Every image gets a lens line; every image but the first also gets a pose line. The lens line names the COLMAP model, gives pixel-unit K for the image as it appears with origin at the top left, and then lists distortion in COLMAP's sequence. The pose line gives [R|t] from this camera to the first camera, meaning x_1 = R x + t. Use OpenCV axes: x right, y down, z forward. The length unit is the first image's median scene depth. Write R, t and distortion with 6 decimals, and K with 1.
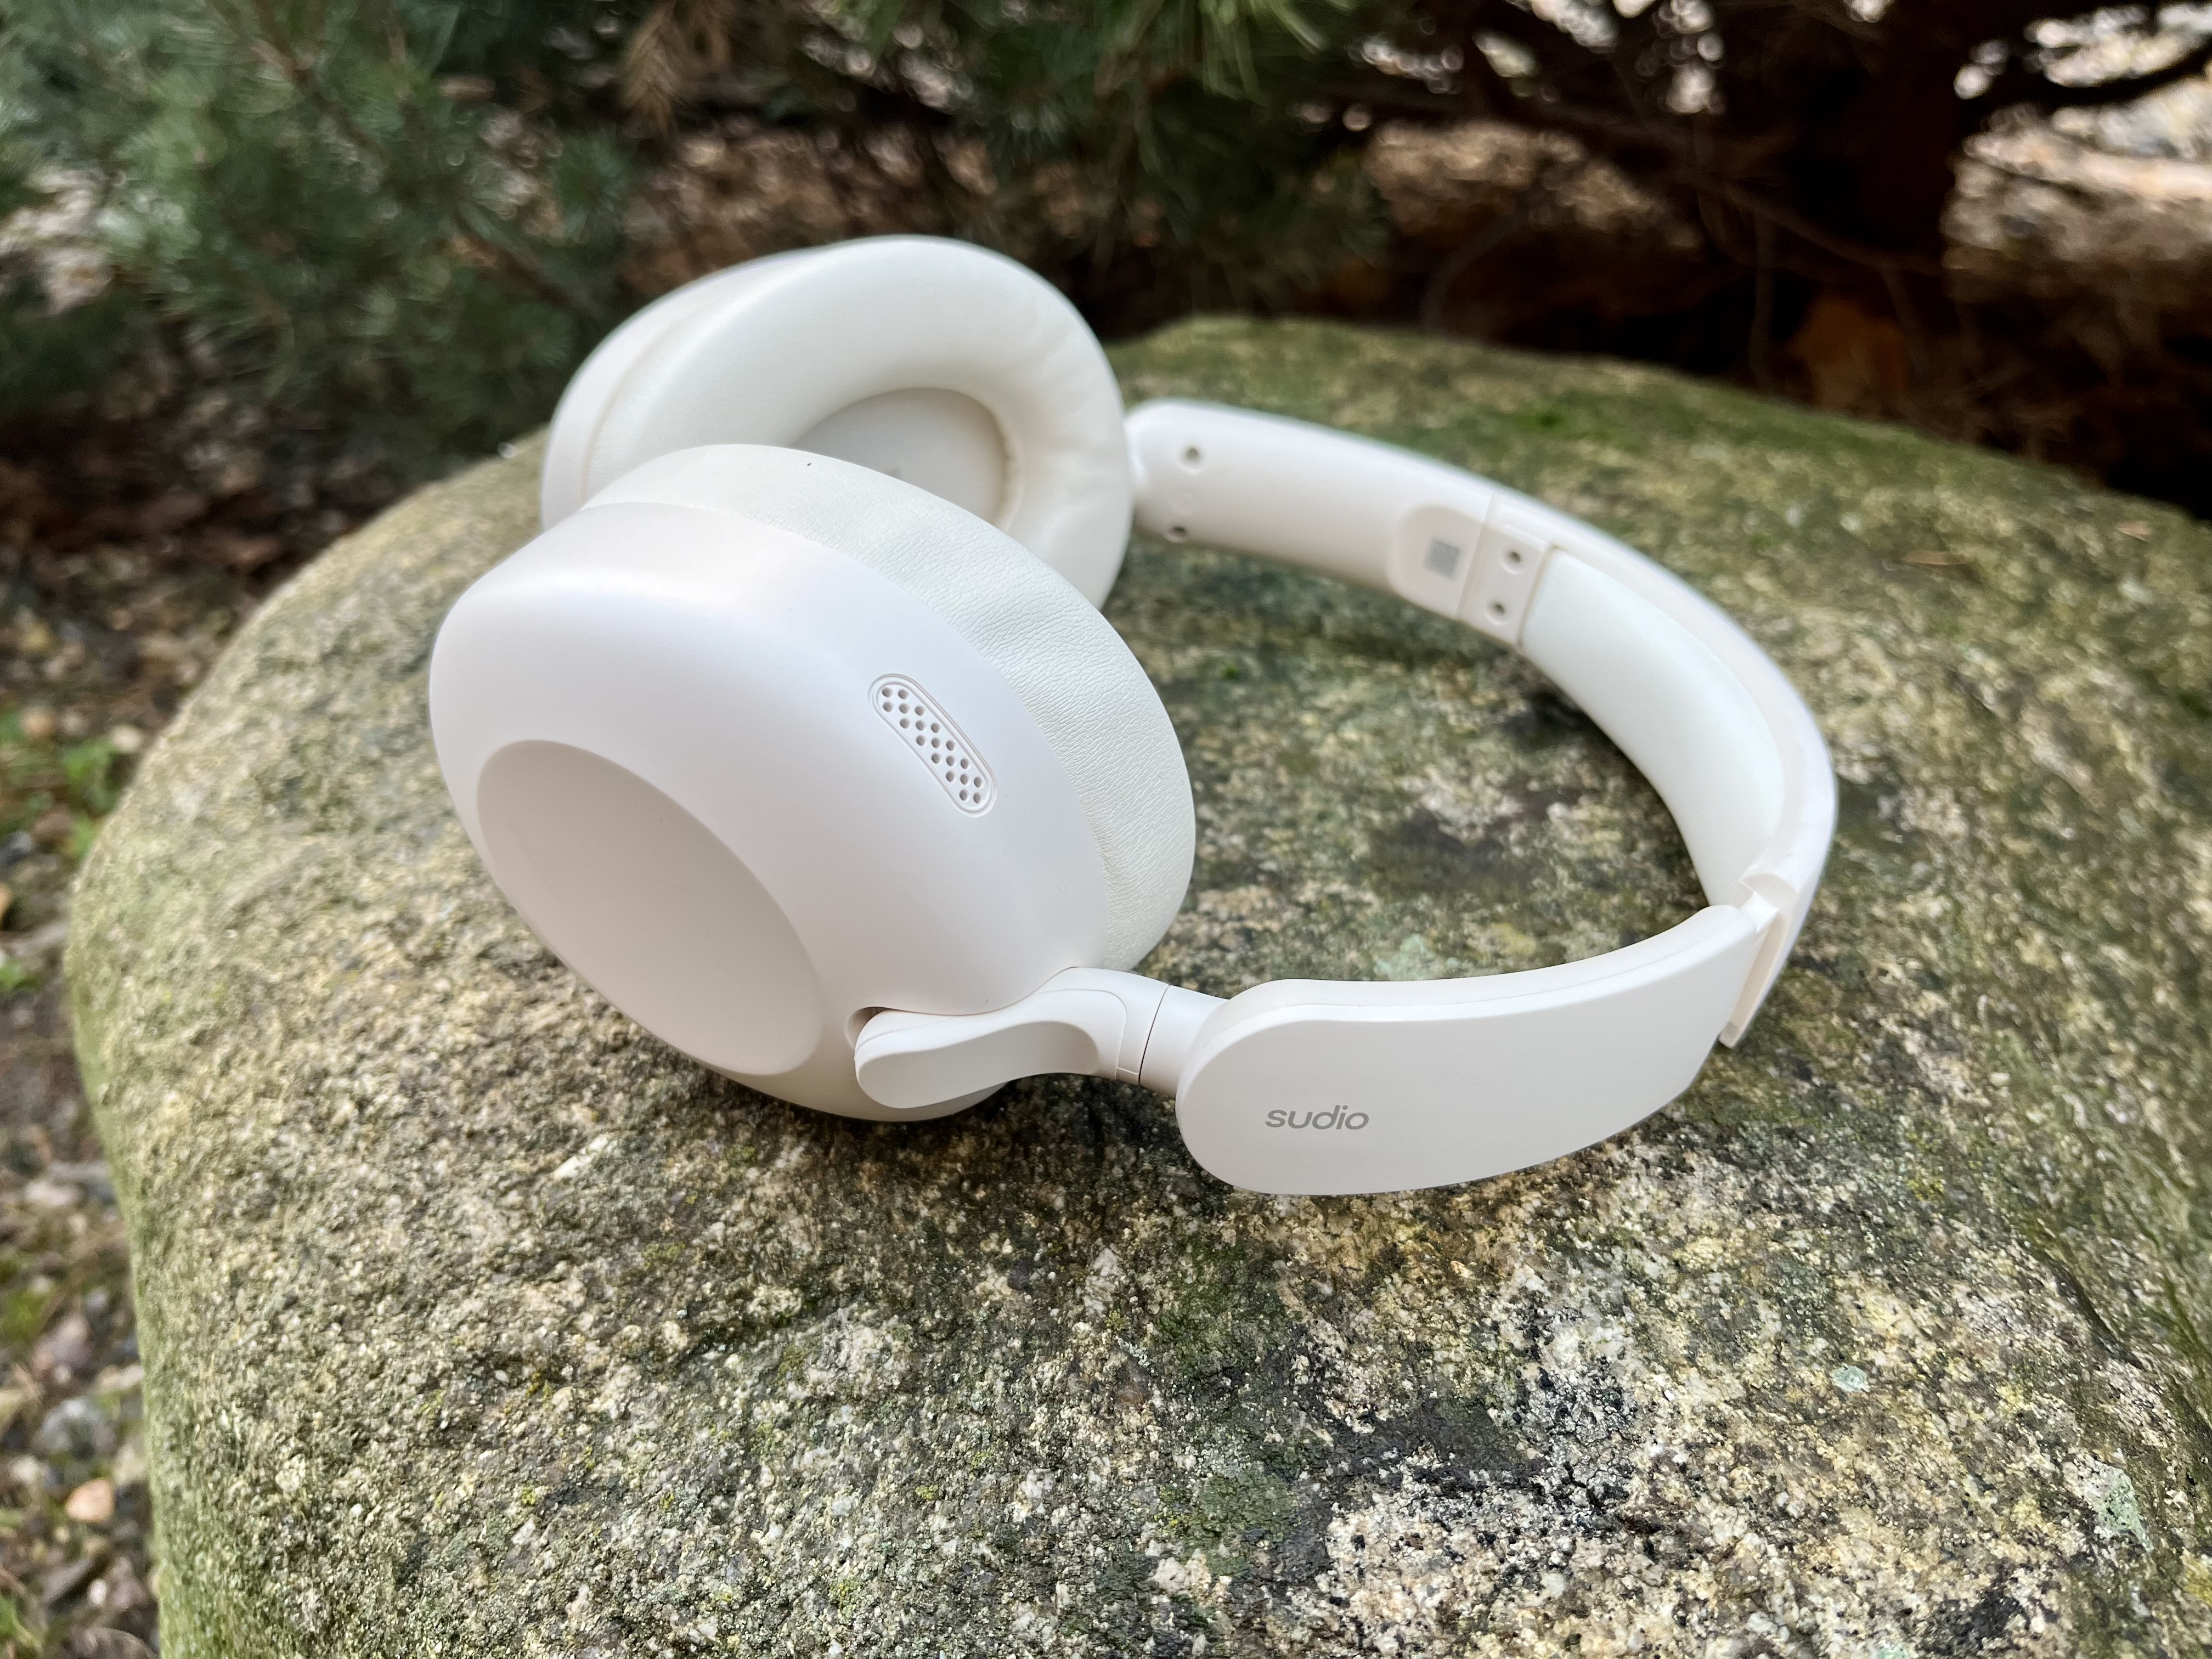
lens RADIAL K [[1675.3, 0, 1106.0], [0, 1675.3, 829.5], [0, 0, 1]] dist [0.030963, -0.084026]
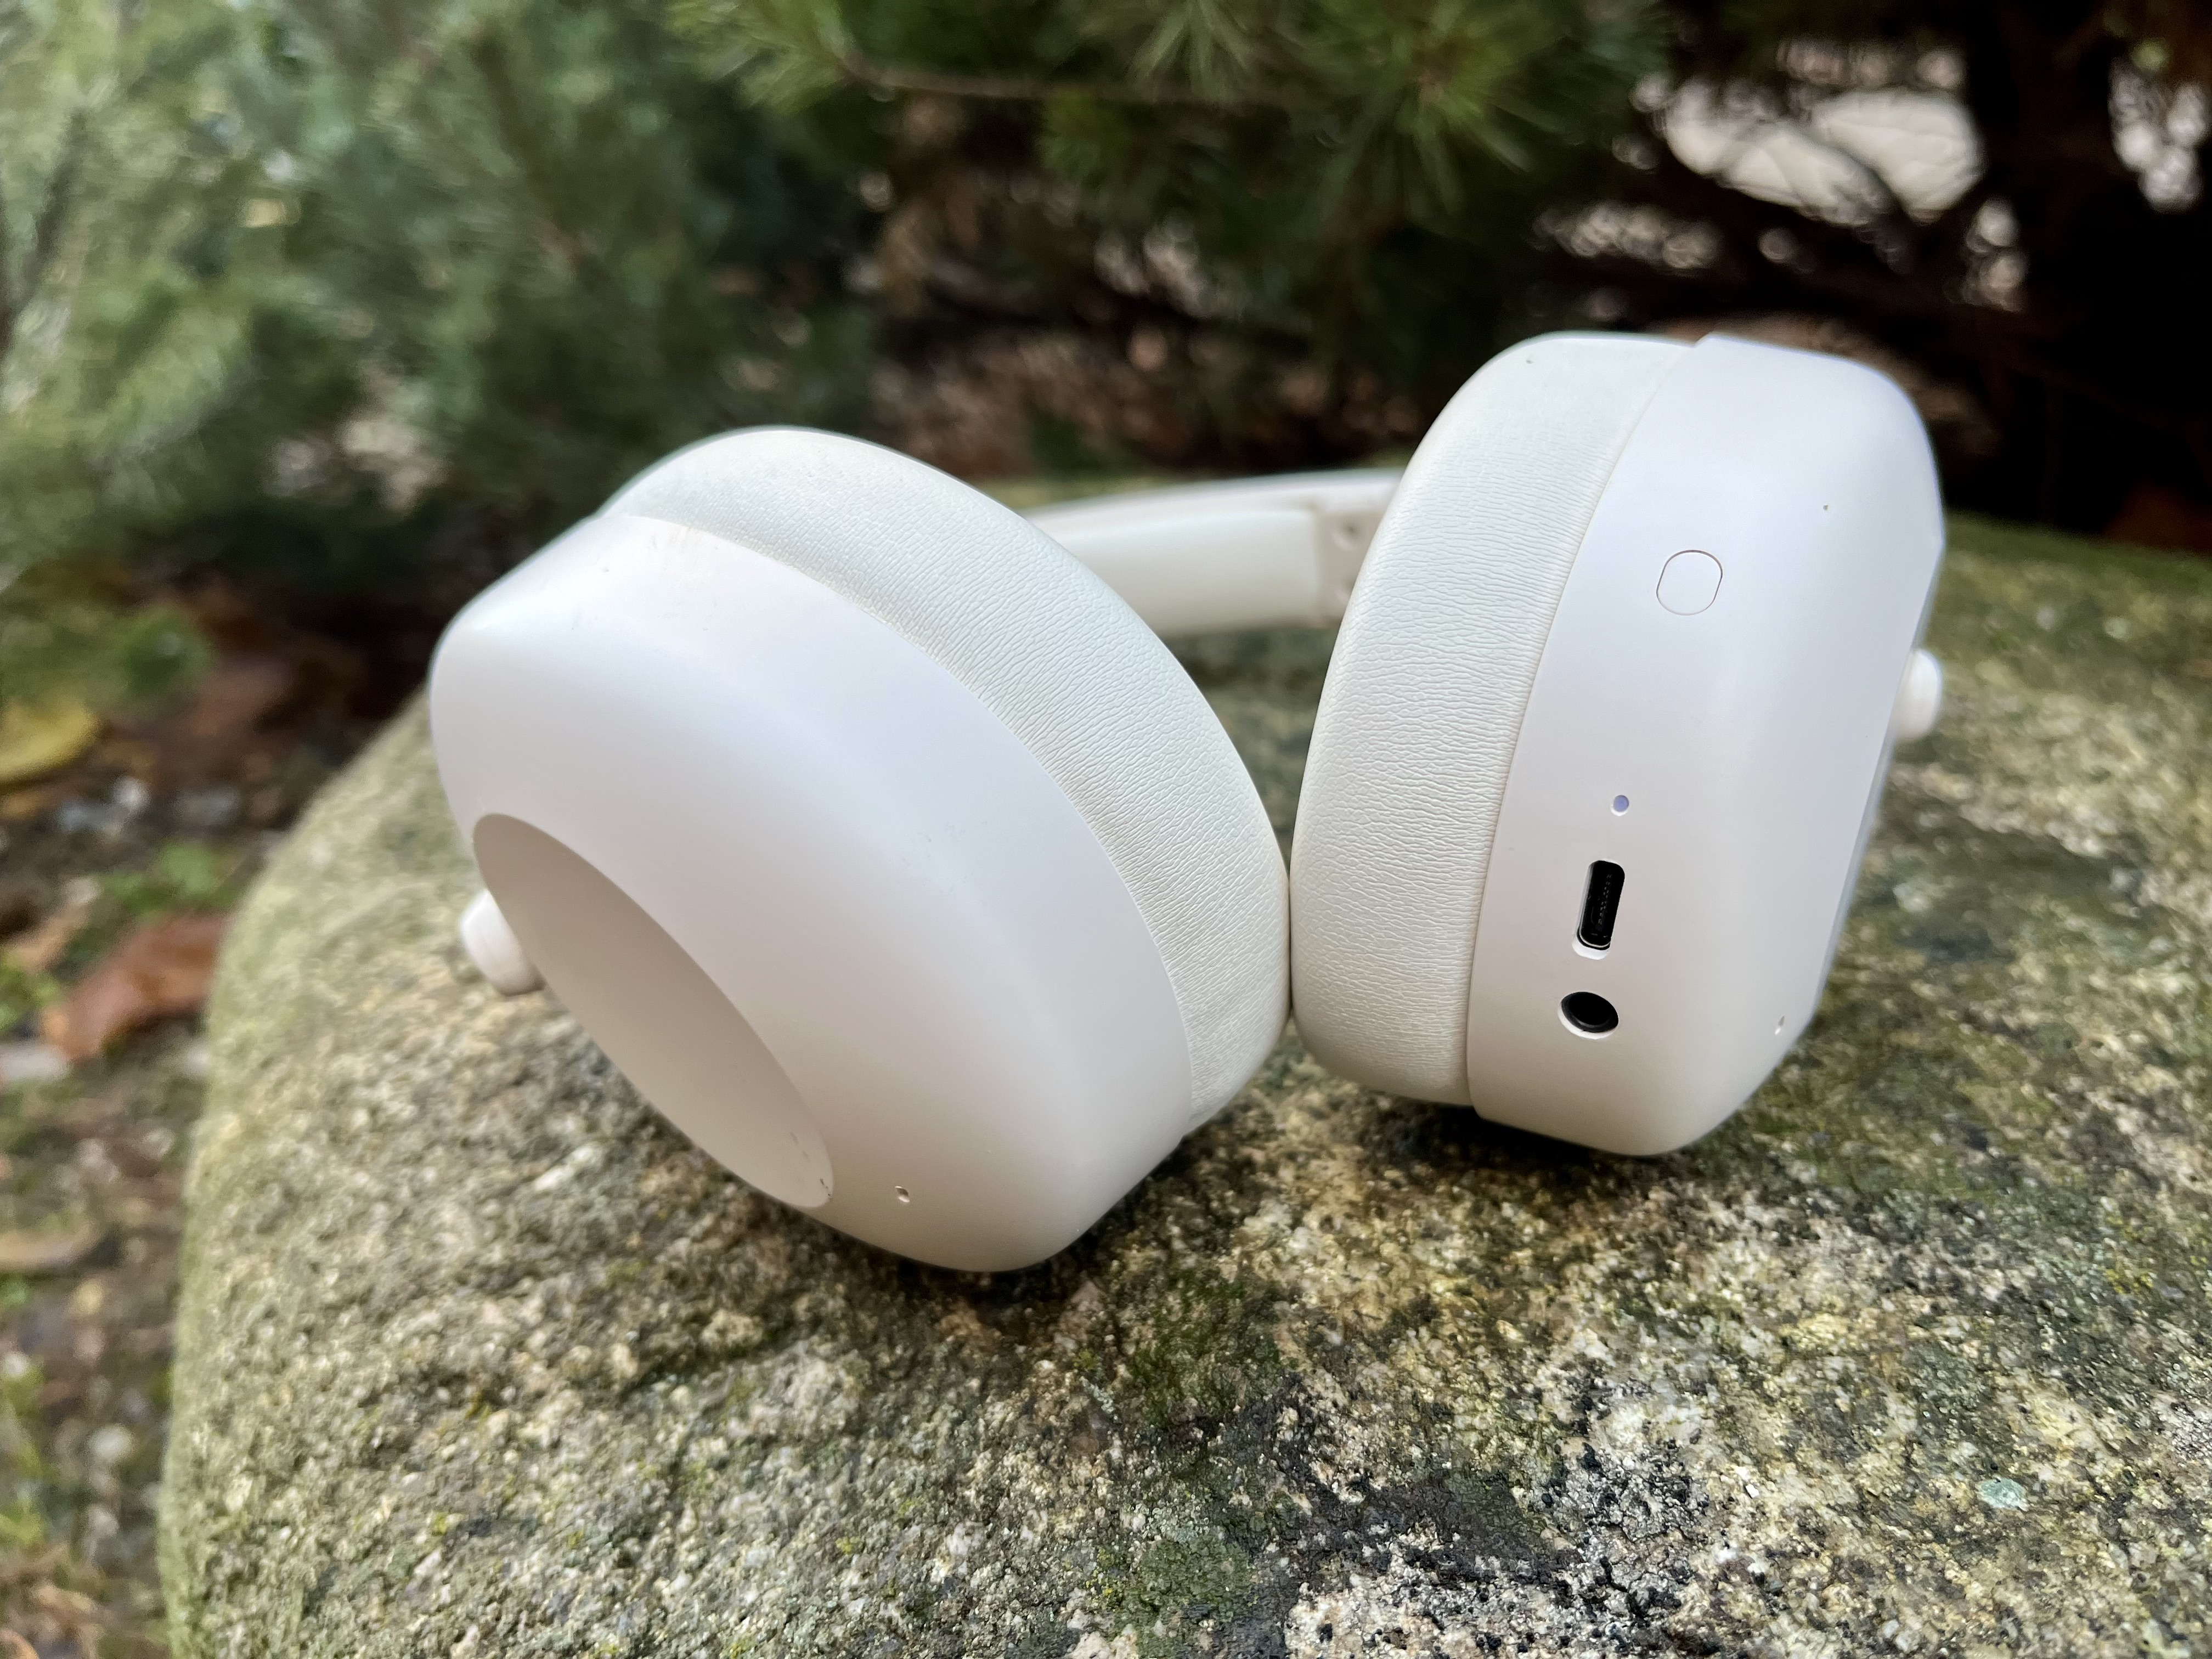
lens RADIAL K [[1700.4, 0, 1106.0], [0, 1700.4, 829.5], [0, 0, 1]] dist [0.042803, -0.115173]
pose [[0.986673, 0.027109, -0.160441, 0.138447], [-0.047932, 0.990695, -0.127379, 0.129595], [0.155496, 0.133371, 0.978792, 0.120248]]
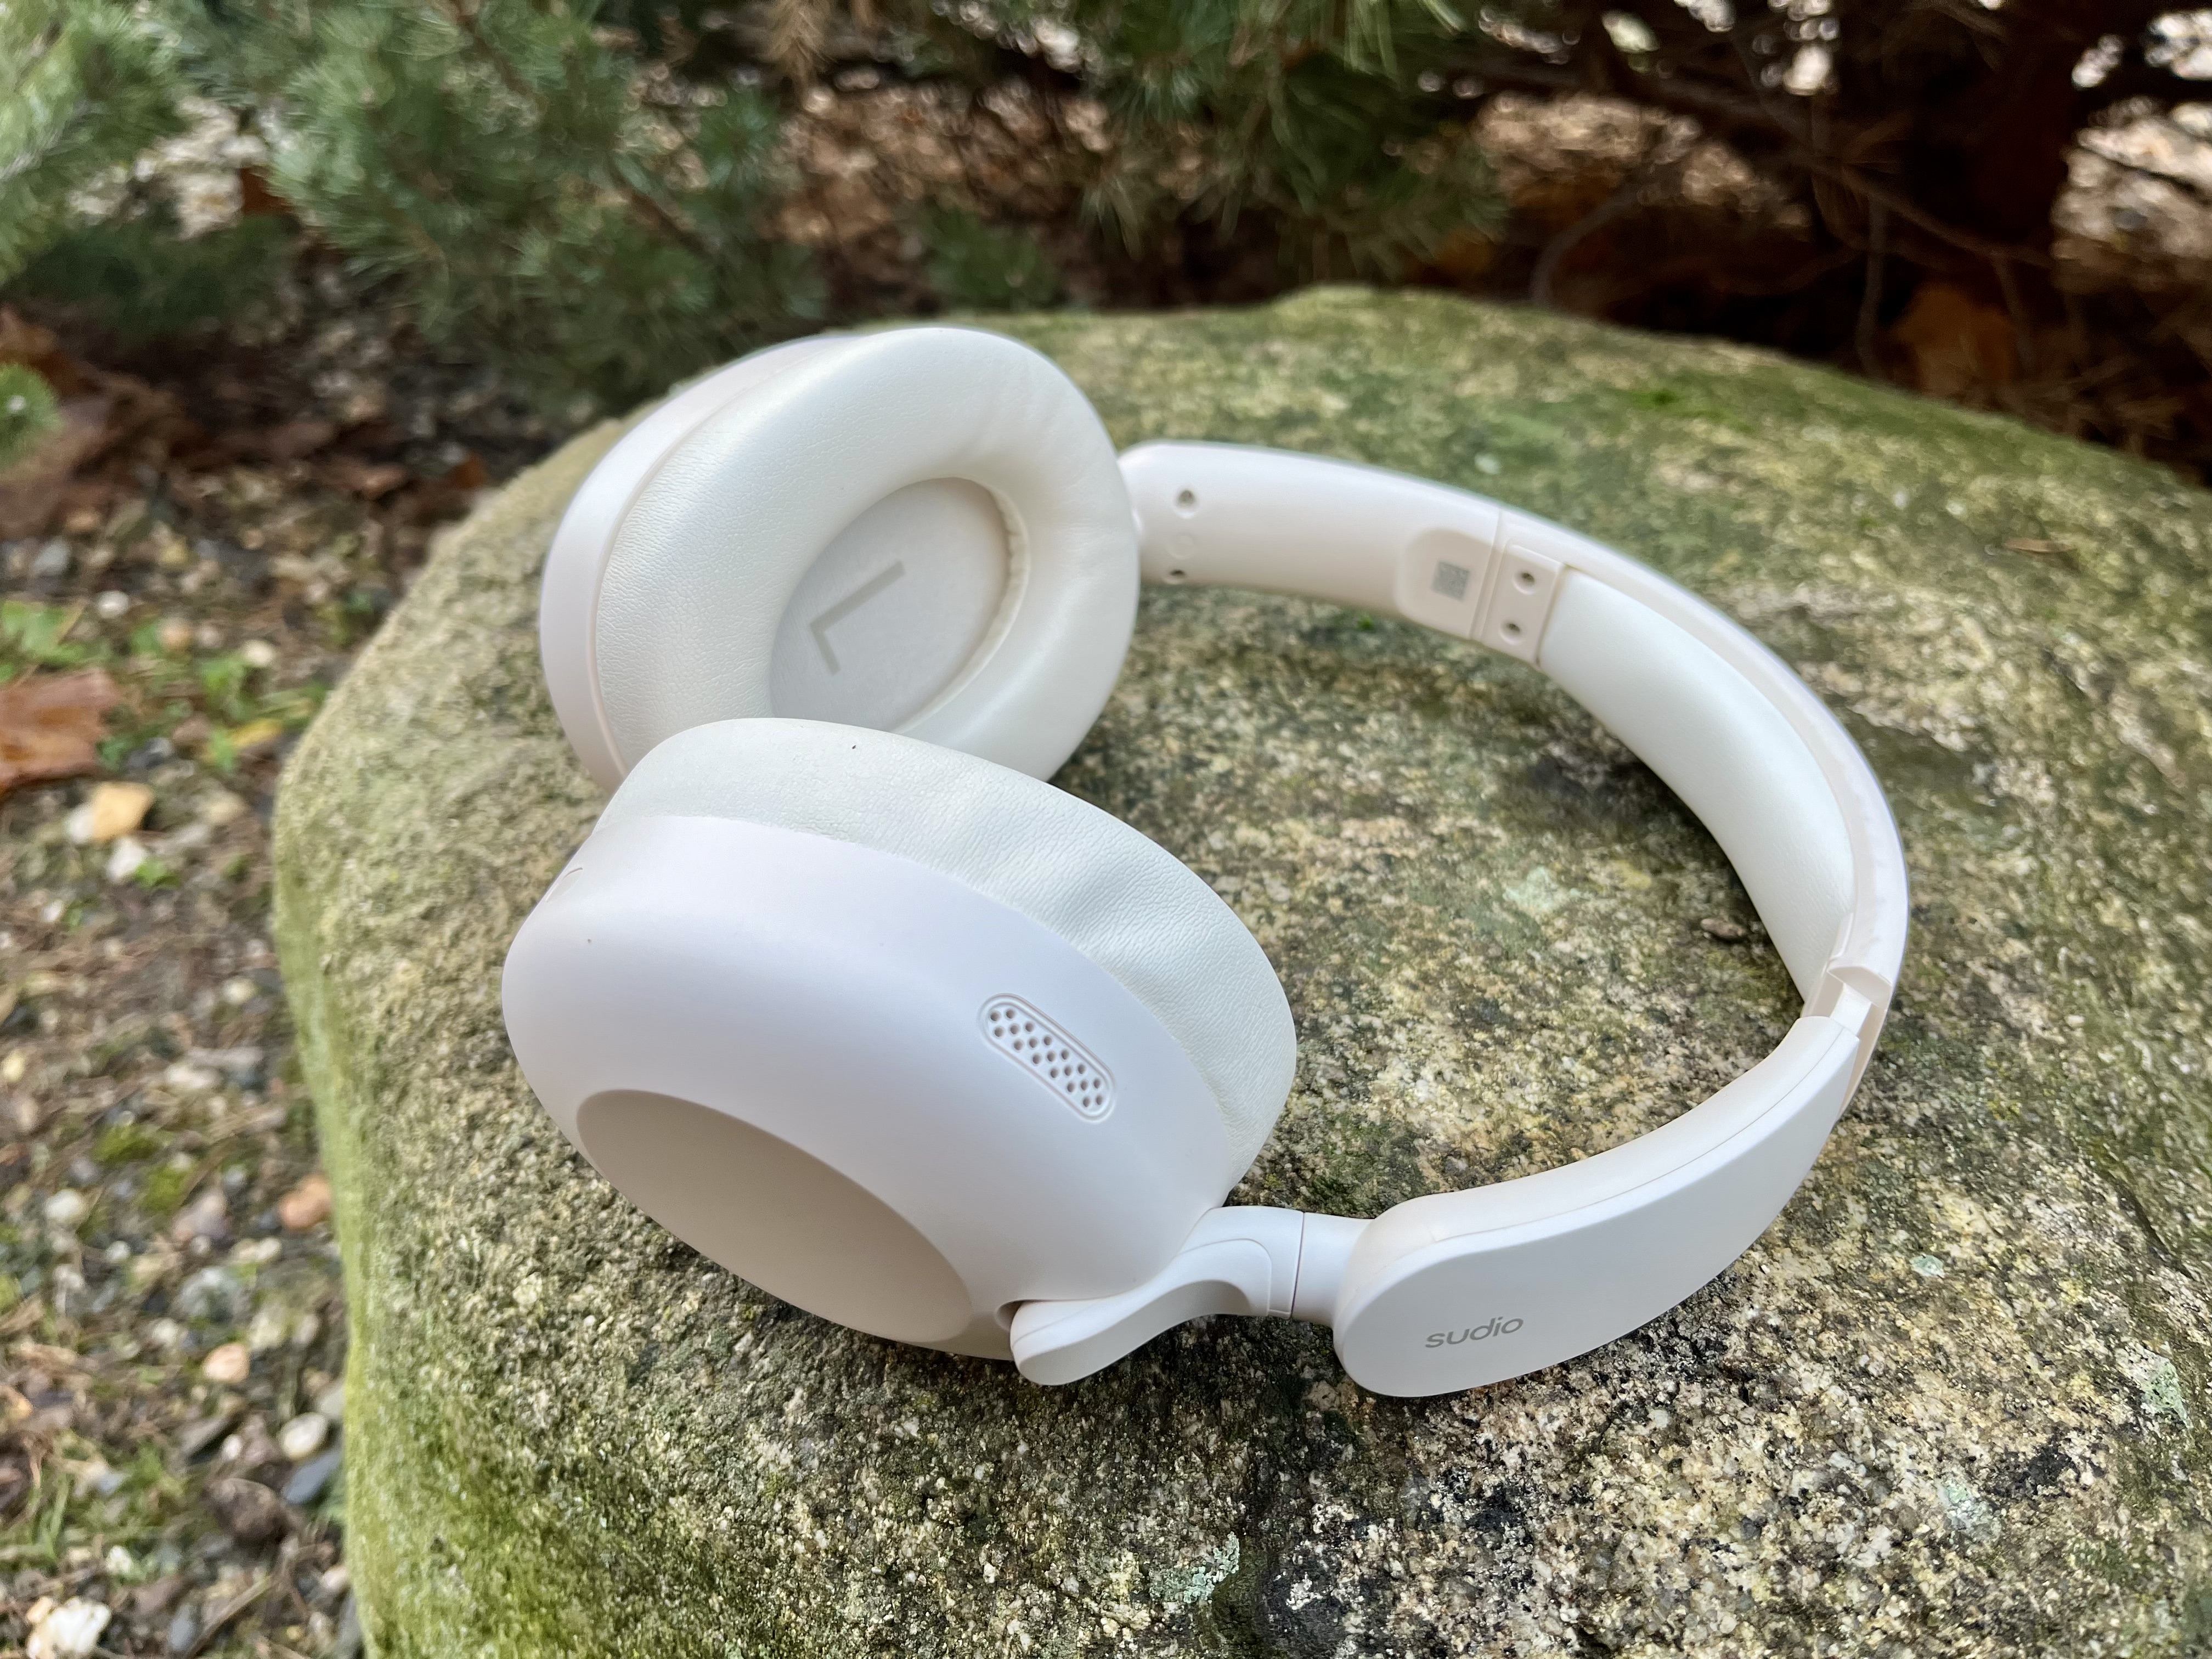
lens RADIAL K [[1654.7, 0, 1106.0], [0, 1654.7, 829.5], [0, 0, 1]] dist [0.042334, -0.097429]
pose [[0.998186, 0.045800, -0.039083, -0.069997], [-0.044763, 0.998633, 0.027005, 0.025913], [0.040267, -0.025206, 0.998871, -0.117213]]
